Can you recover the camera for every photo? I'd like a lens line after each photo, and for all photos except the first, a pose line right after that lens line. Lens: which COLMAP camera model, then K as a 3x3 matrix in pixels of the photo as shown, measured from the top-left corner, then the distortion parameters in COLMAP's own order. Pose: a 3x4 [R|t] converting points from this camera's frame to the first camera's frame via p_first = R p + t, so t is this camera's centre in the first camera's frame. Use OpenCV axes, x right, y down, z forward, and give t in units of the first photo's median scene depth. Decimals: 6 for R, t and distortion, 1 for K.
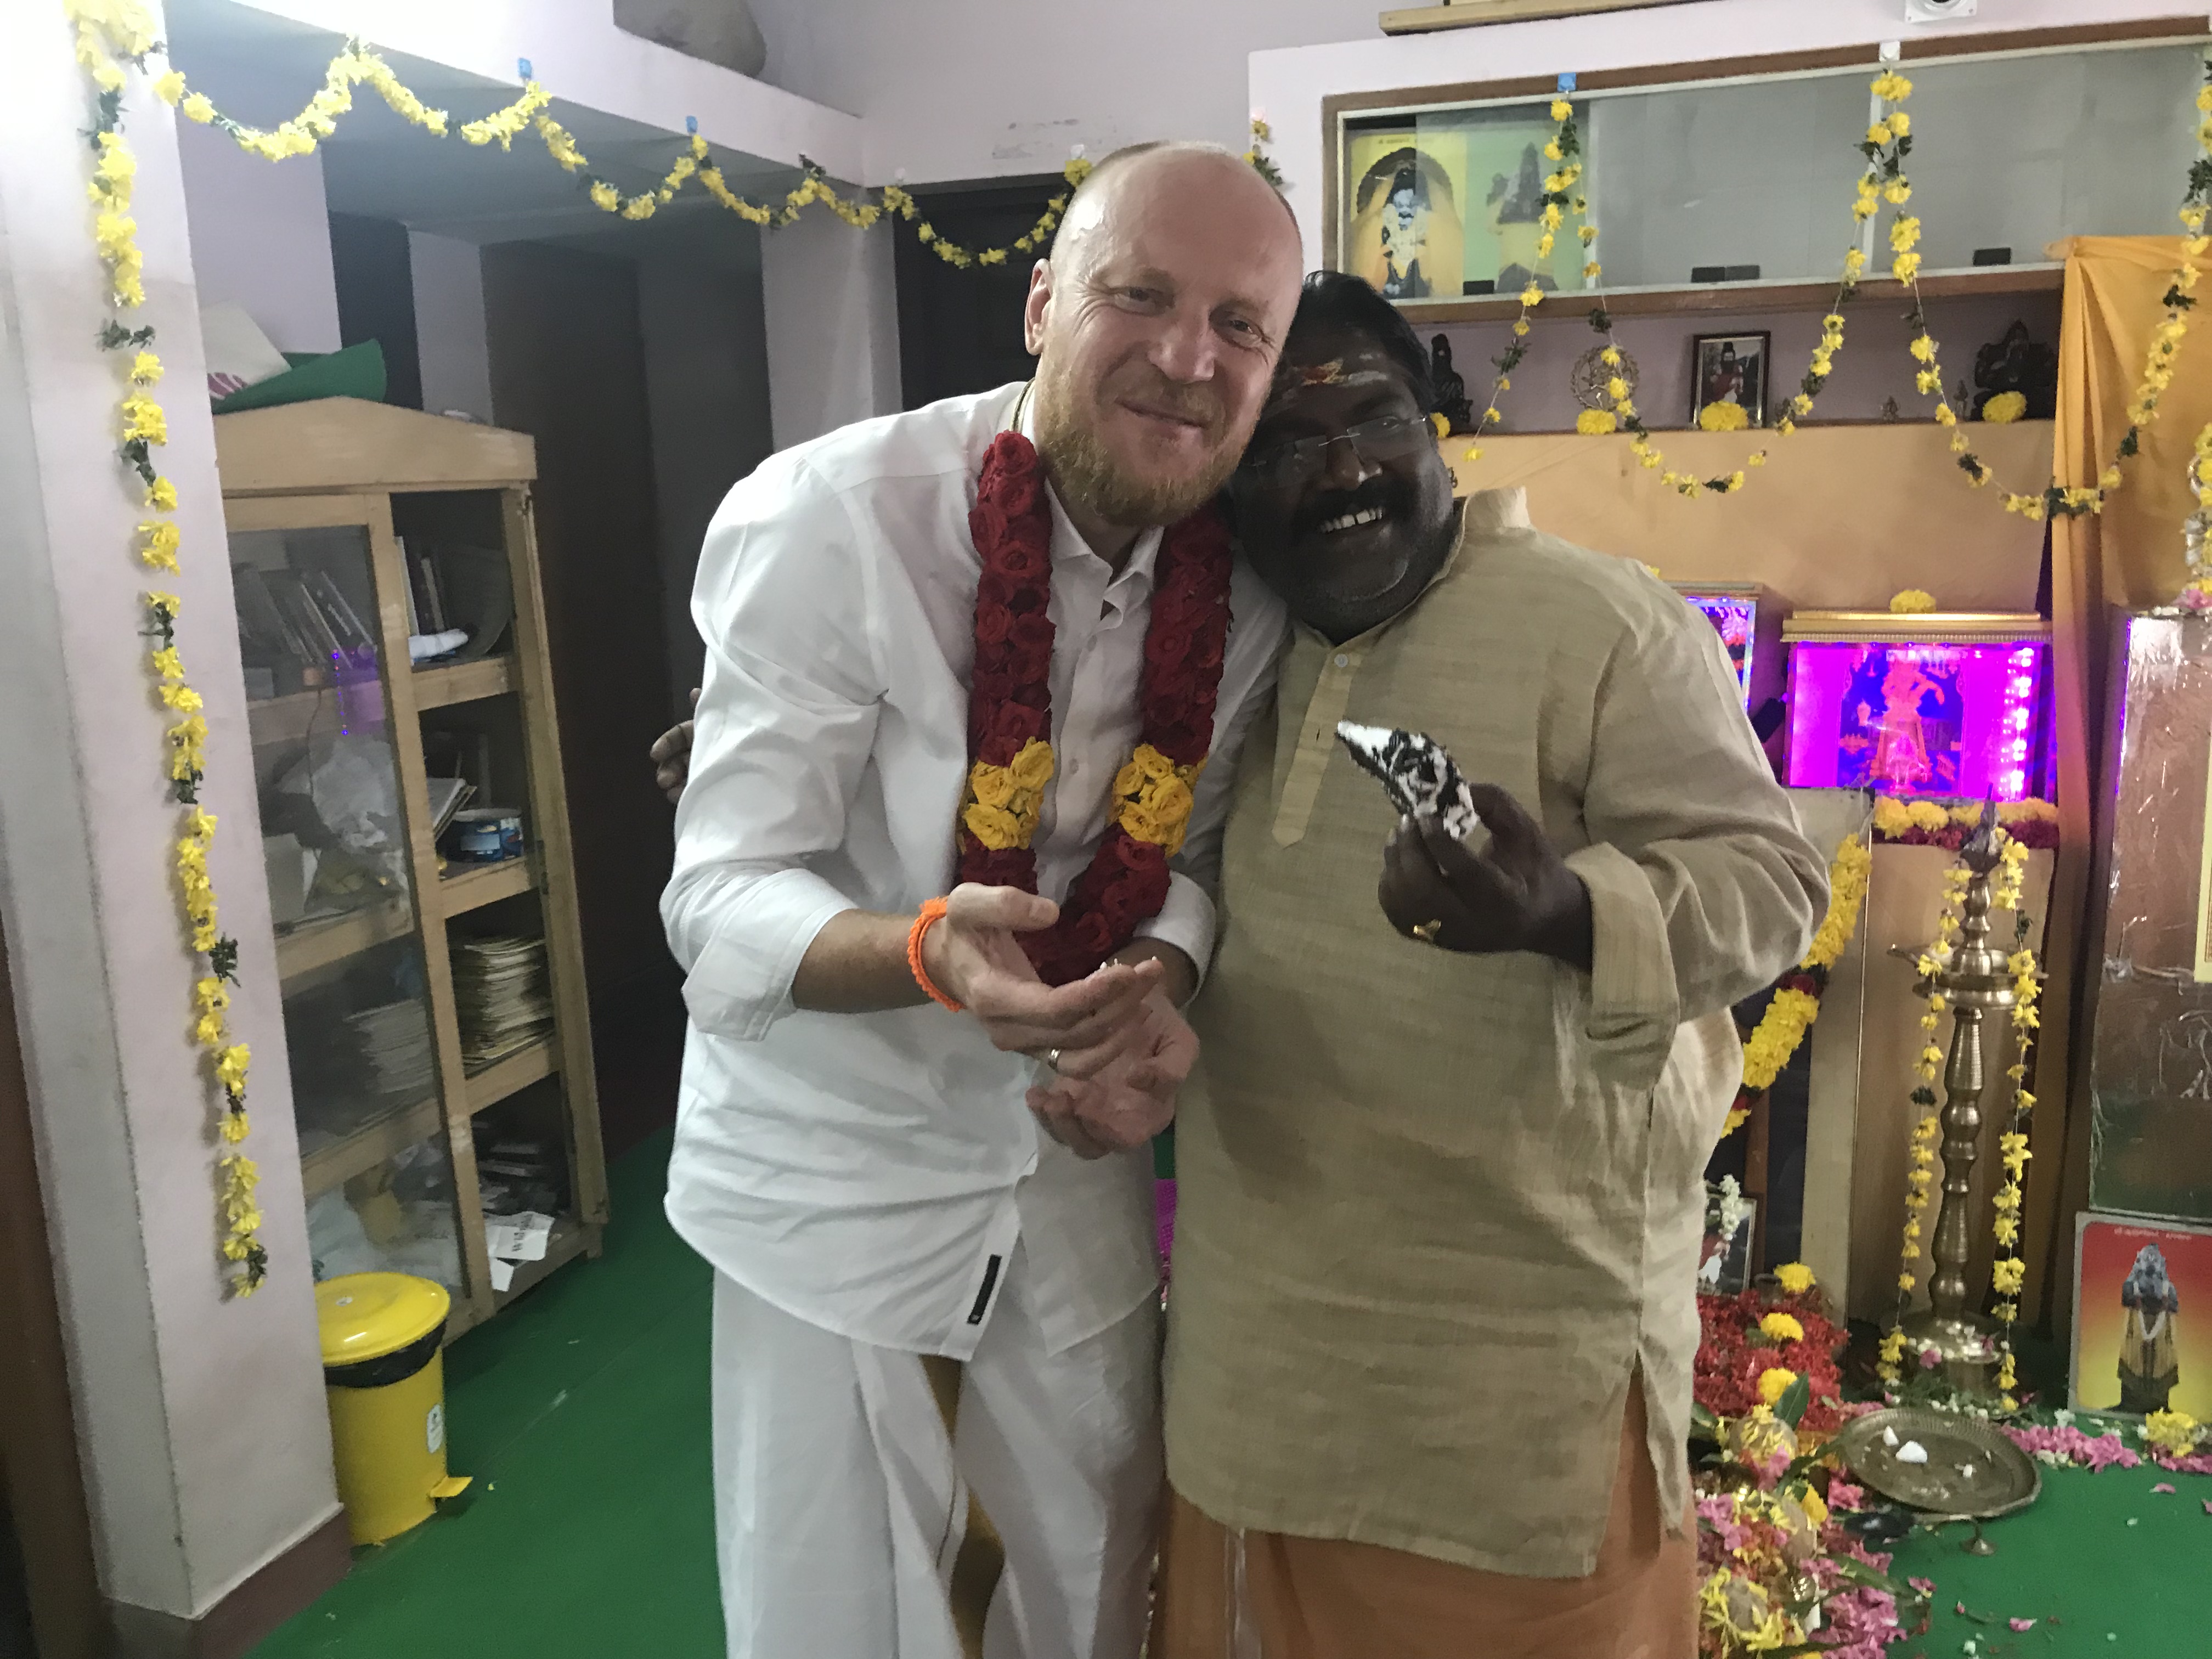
lens RADIAL K [[1831.8, 0, 1094.8], [0, 1831.8, 832.3], [0, 0, 1]] dist [0.006437, 0.002901]
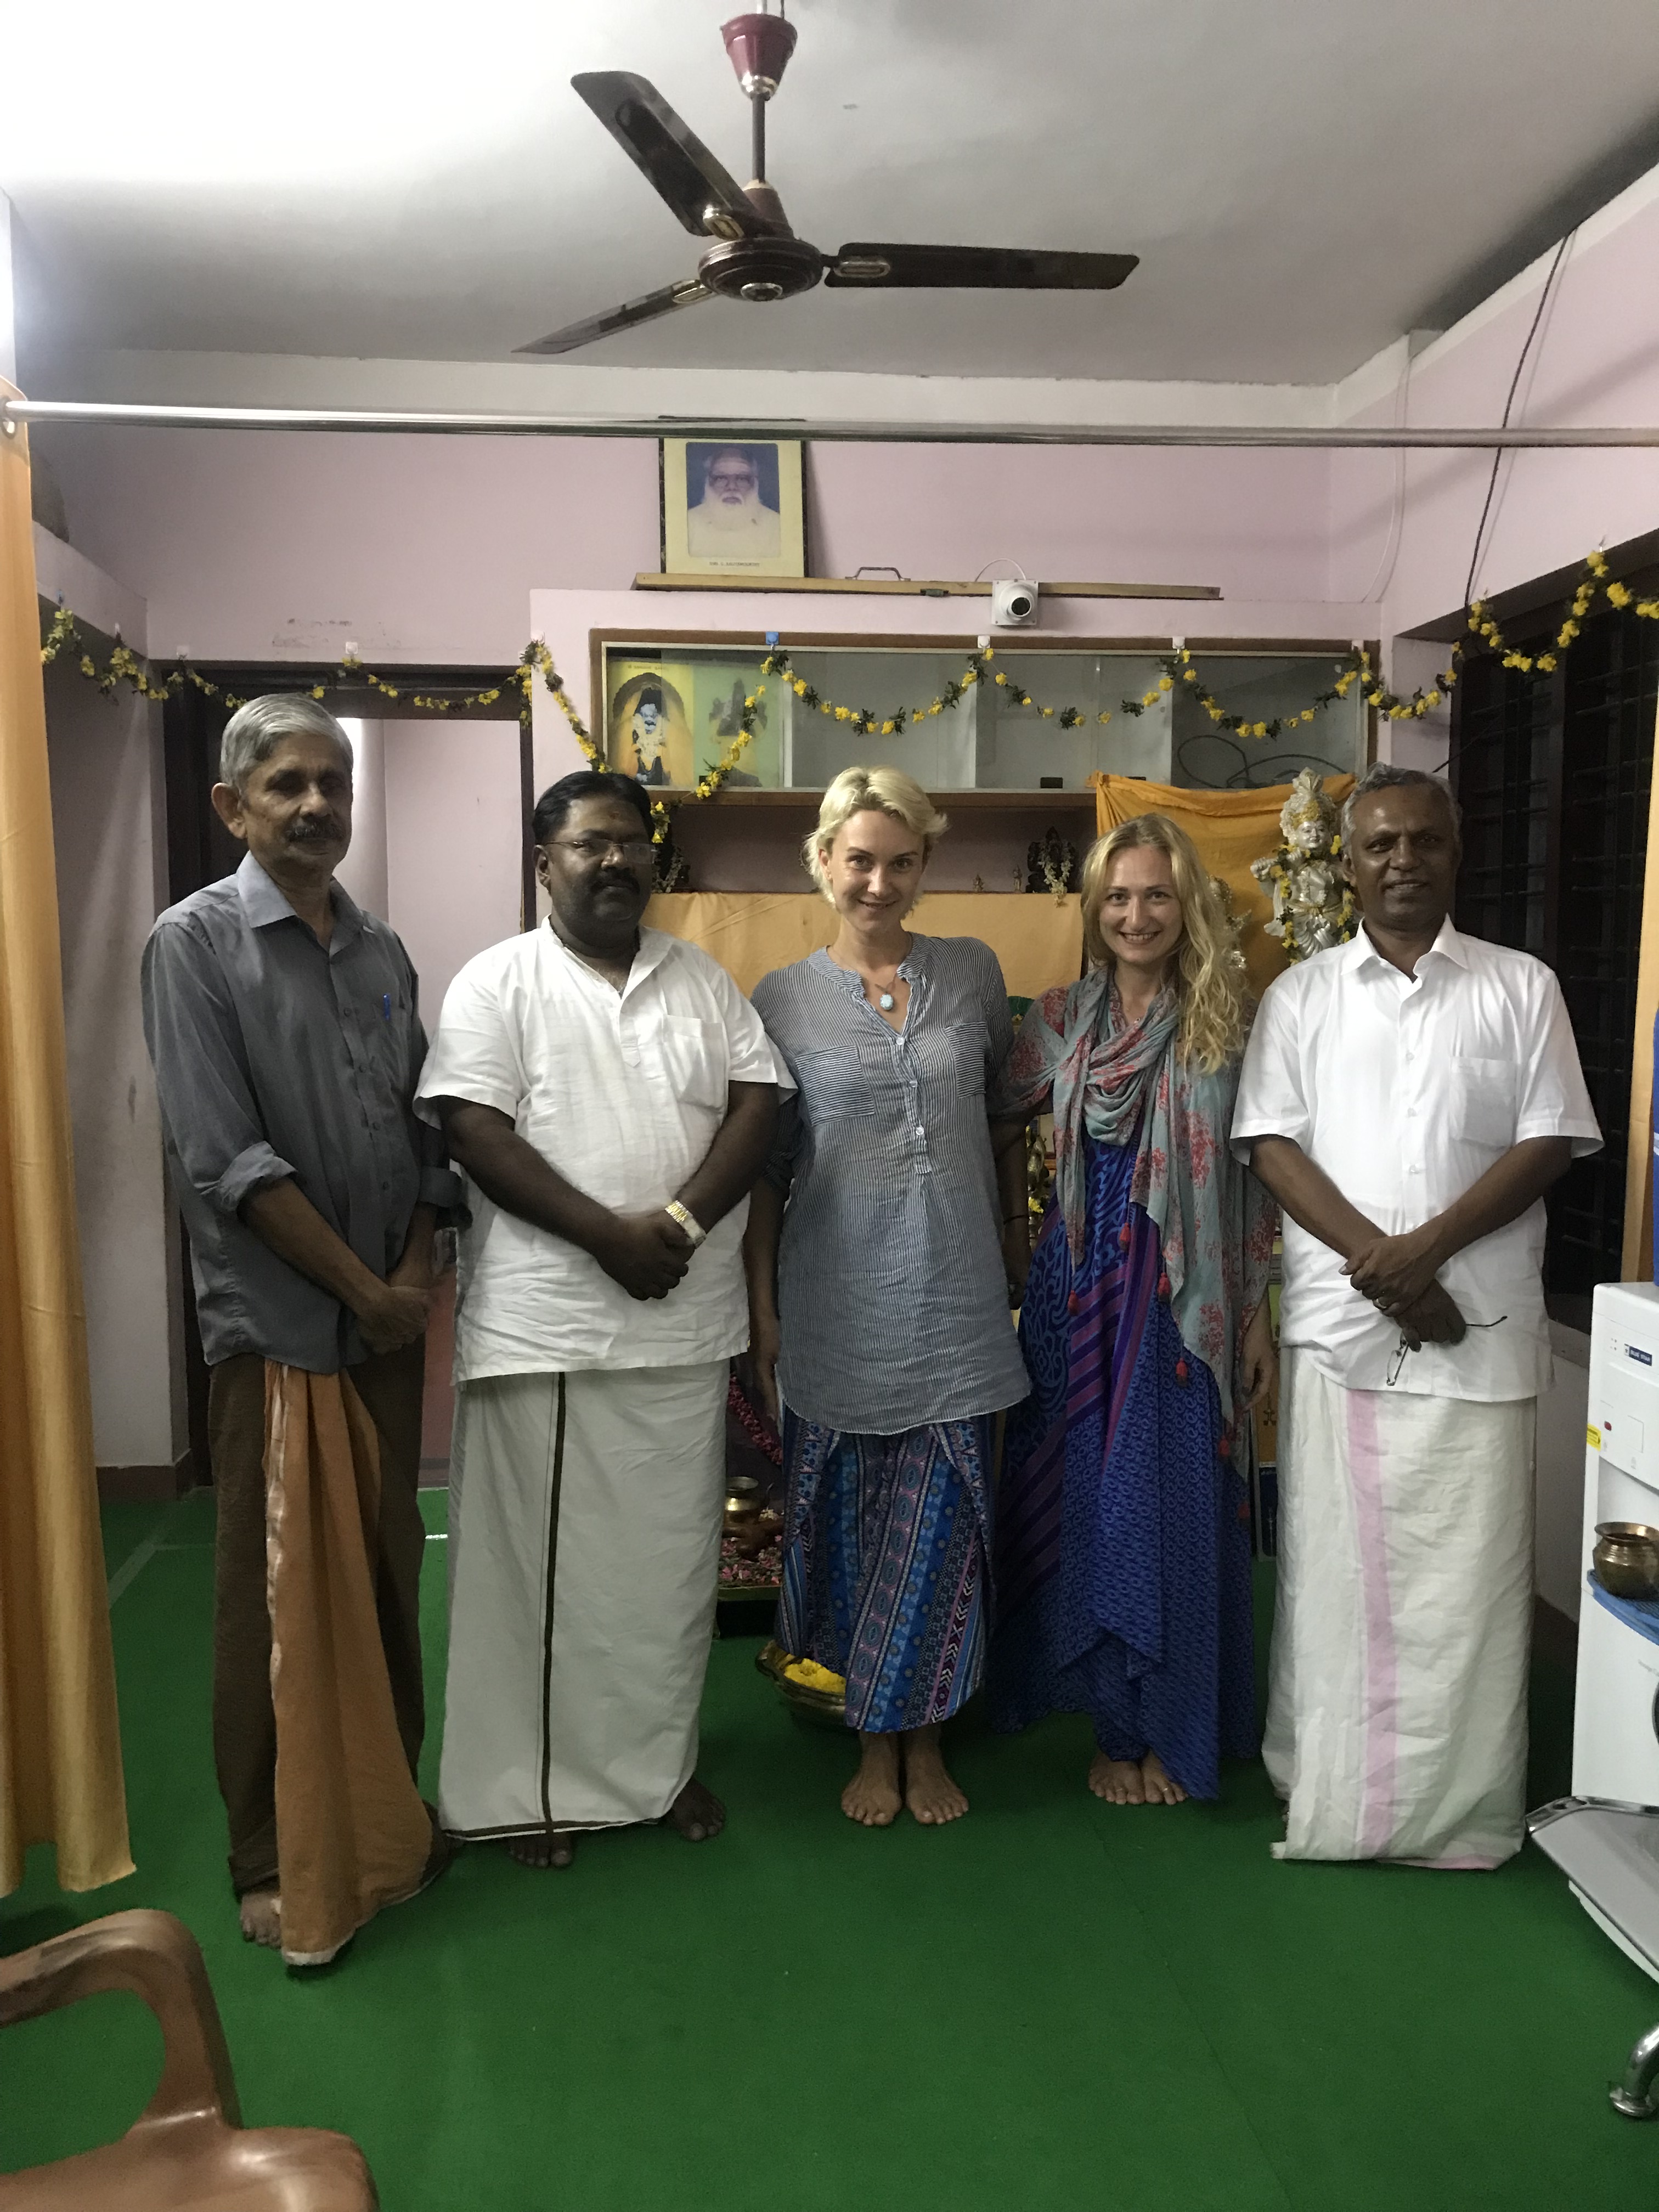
lens RADIAL K [[1805.2, 0, 829.5], [0, 1805.2, 1106.0], [0, 0, 1]] dist [0.087922, -0.242732]
pose [[0.901257, -0.012343, 0.433108, -0.297584], [0.062557, 0.992828, -0.101881, 0.081151], [-0.428745, 0.118915, 0.895565, -0.197904]]
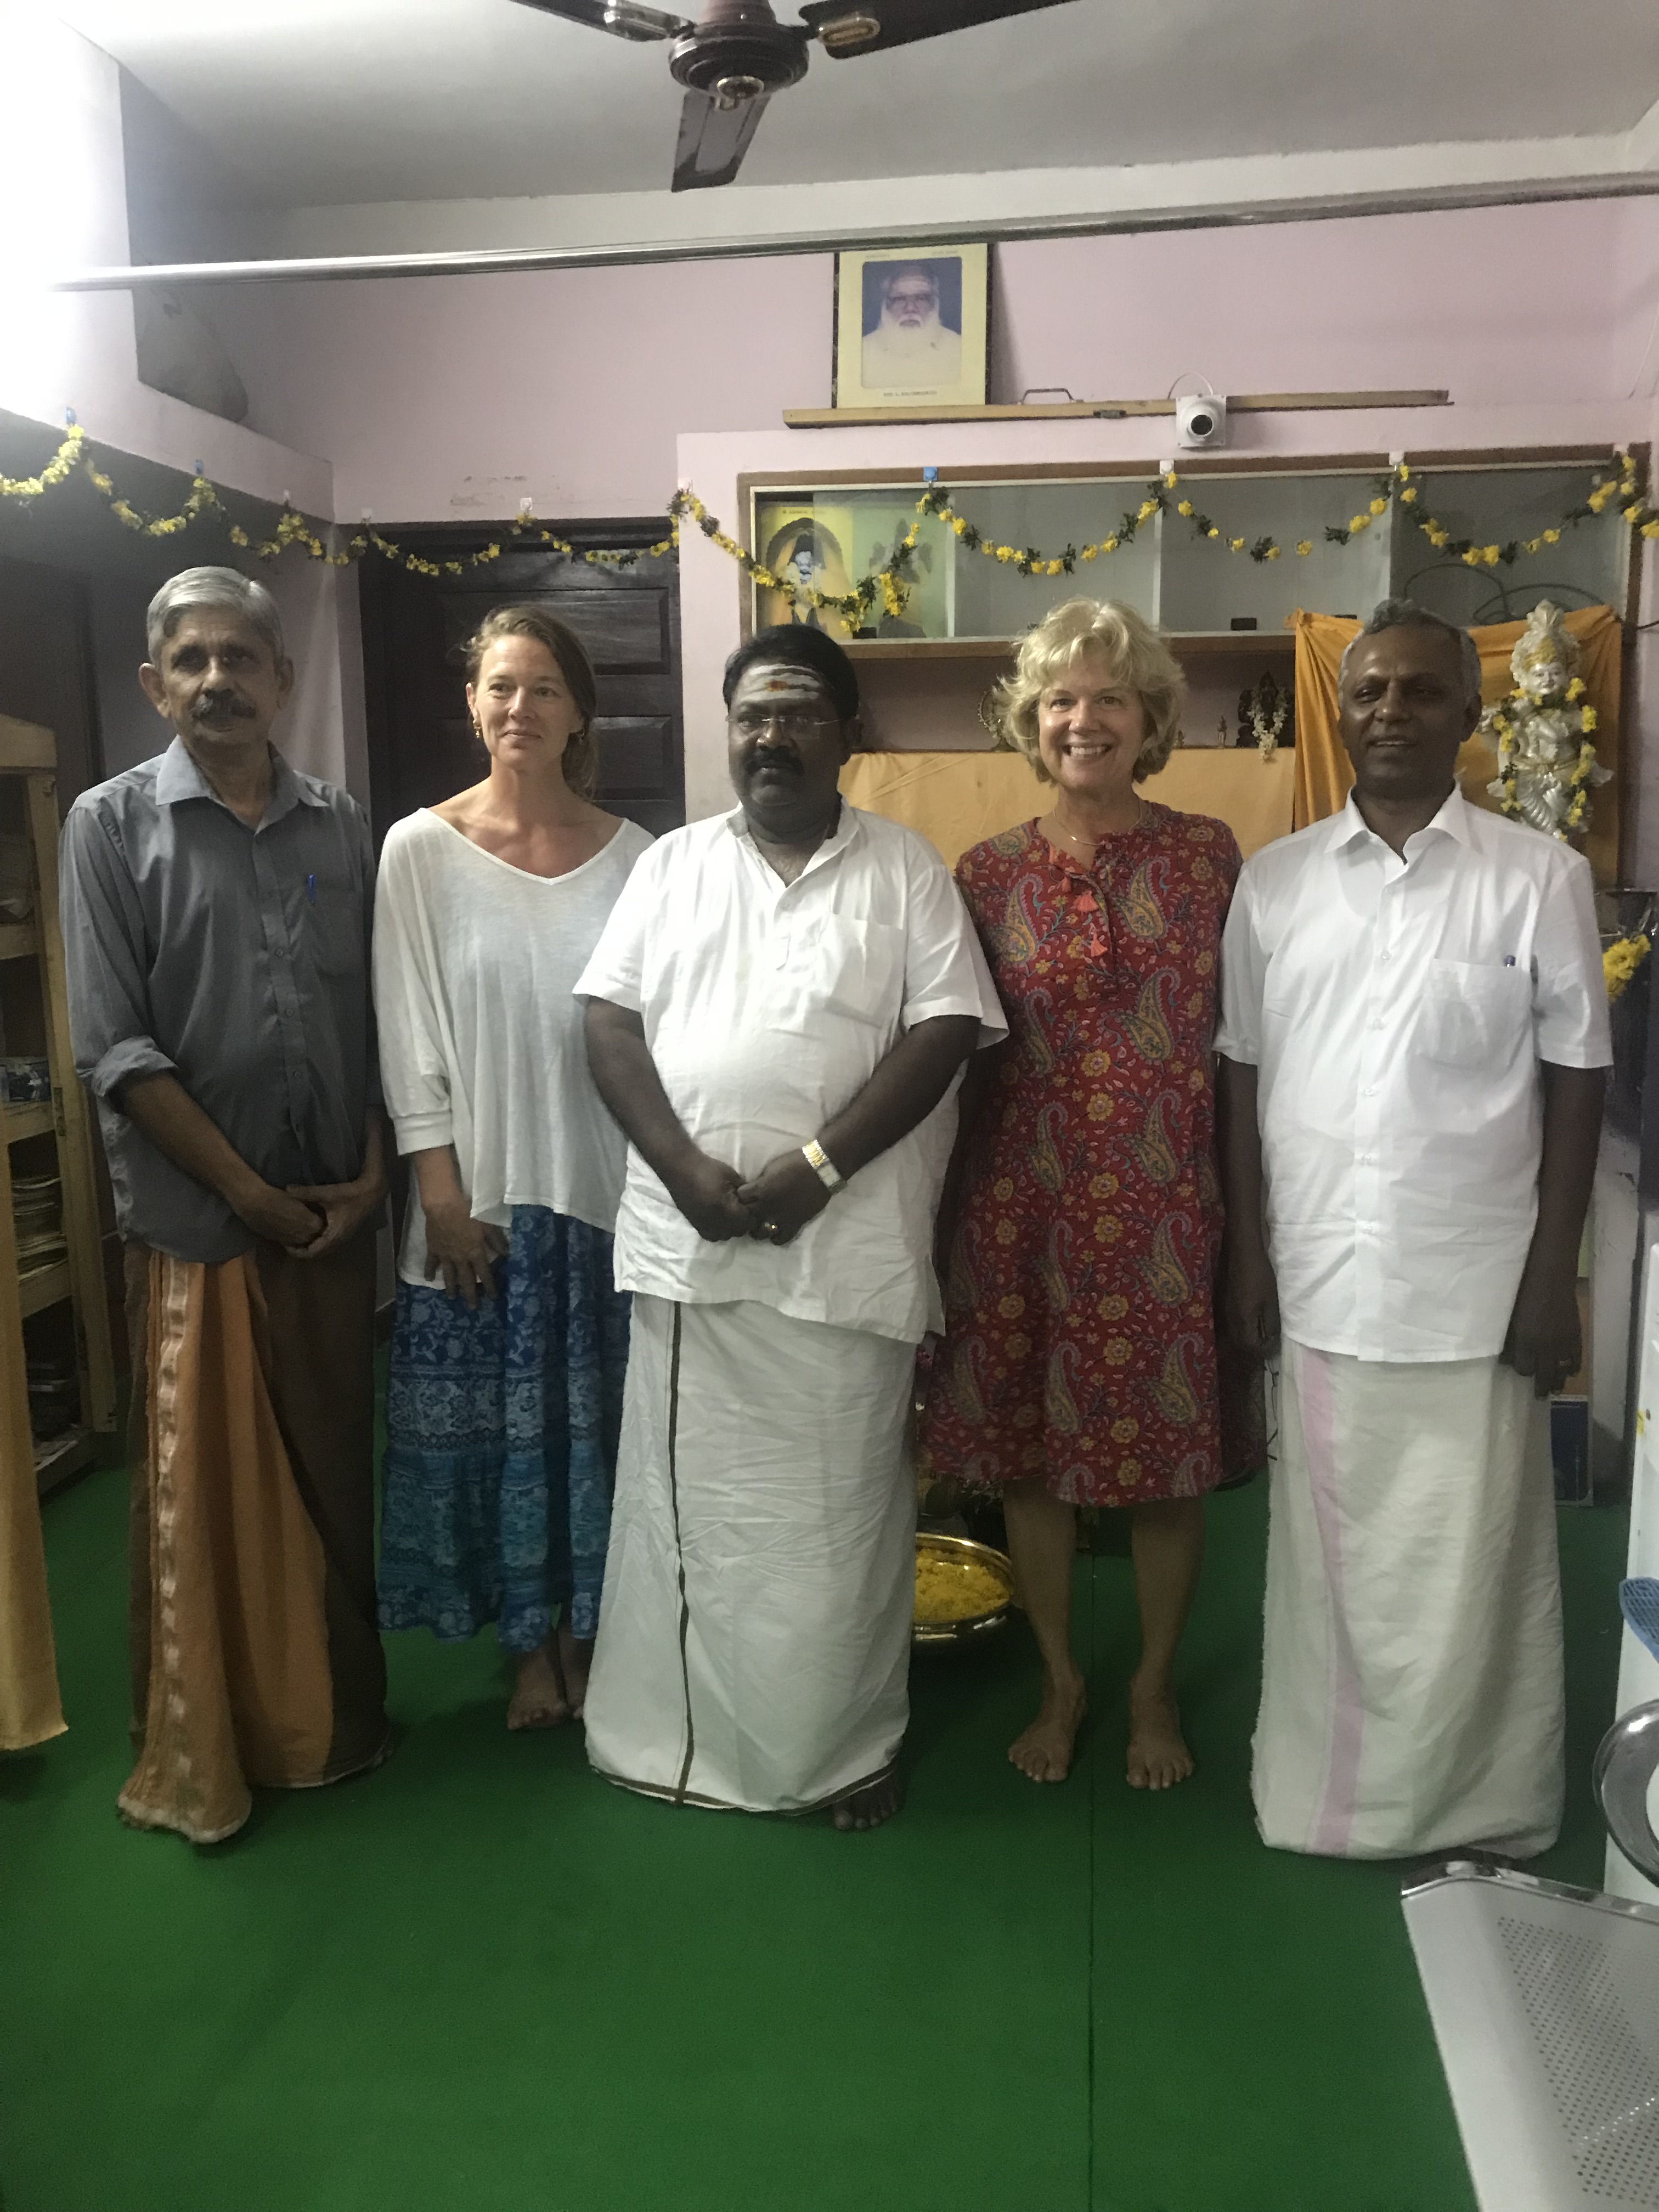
lens RADIAL K [[1825.9, 0, 850.3], [0, 1825.9, 1084.7], [0, 0, 1]] dist [0.009776, -0.012120]
pose [[0.979421, -0.012690, 0.201431, -0.056695], [0.020455, 0.999124, -0.036515, 0.058351], [-0.200791, 0.039884, 0.978822, -0.211765]]
